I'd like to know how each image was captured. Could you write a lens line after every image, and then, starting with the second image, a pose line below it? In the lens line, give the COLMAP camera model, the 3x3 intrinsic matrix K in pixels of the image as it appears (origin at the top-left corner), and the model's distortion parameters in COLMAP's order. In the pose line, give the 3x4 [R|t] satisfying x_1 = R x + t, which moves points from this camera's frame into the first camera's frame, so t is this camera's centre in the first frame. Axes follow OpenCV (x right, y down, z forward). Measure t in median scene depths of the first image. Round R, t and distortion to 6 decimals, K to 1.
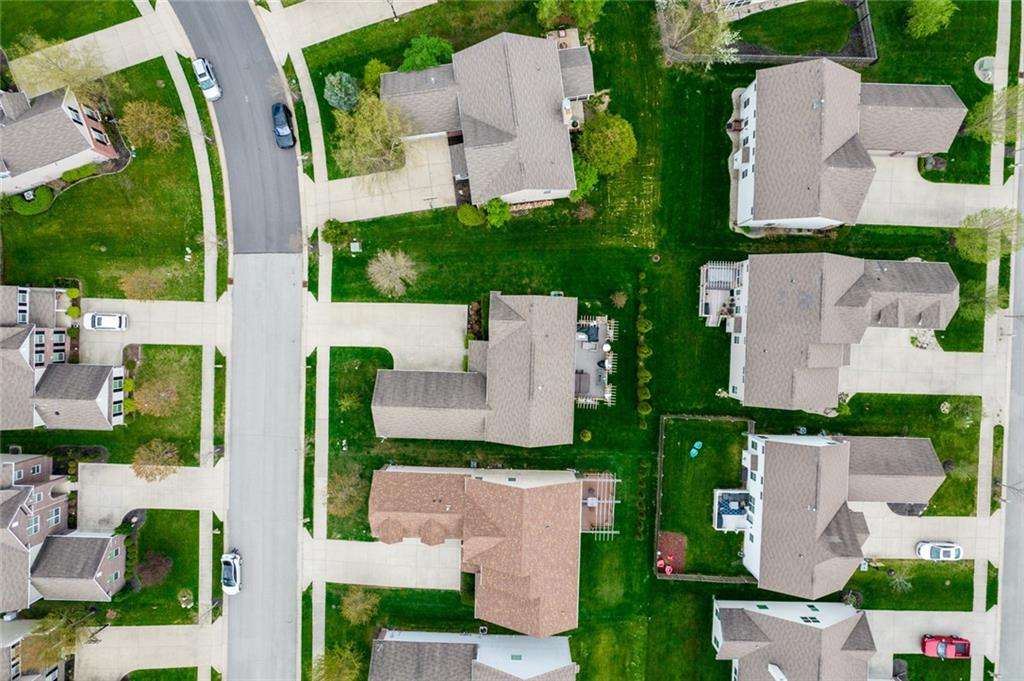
lens RADIAL K [[658.6, 0, 512.0], [0, 658.6, 340.5], [0, 0, 1]] dist [-0.069996, 0.061523]
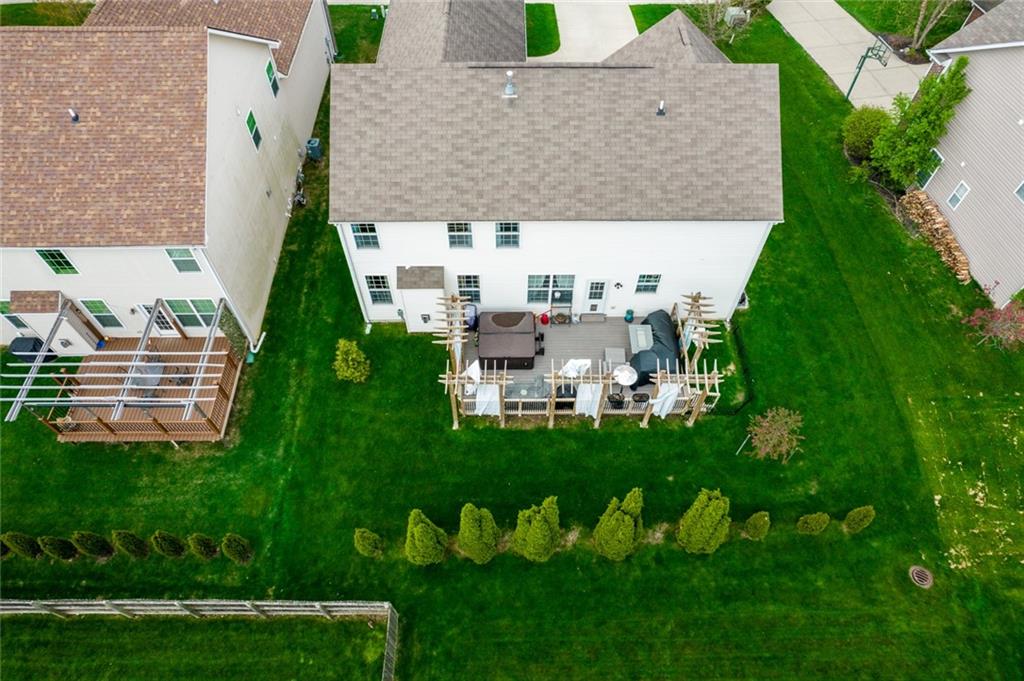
lens RADIAL K [[658.6, 0, 512.0], [0, 658.6, 340.5], [0, 0, 1]] dist [-0.069996, 0.061523]
pose [[0.037199, 0.818981, -0.572614, 0.297233], [-0.998930, 0.014720, -0.043841, 0.076120], [-0.027476, 0.573632, 0.818652, 0.705295]]
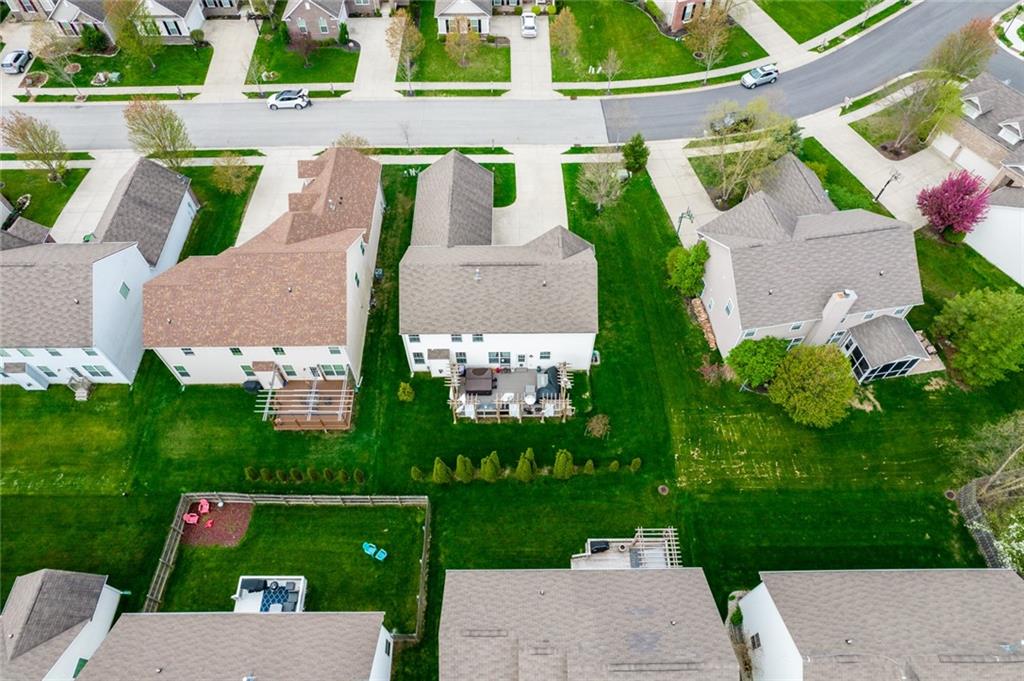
lens RADIAL K [[658.6, 0, 512.0], [0, 658.6, 340.5], [0, 0, 1]] dist [-0.069996, 0.061523]
pose [[0.036619, 0.826676, -0.561486, 0.470895], [-0.999060, 0.017233, -0.039785, 0.055692], [-0.023213, 0.562415, 0.826529, 0.361726]]
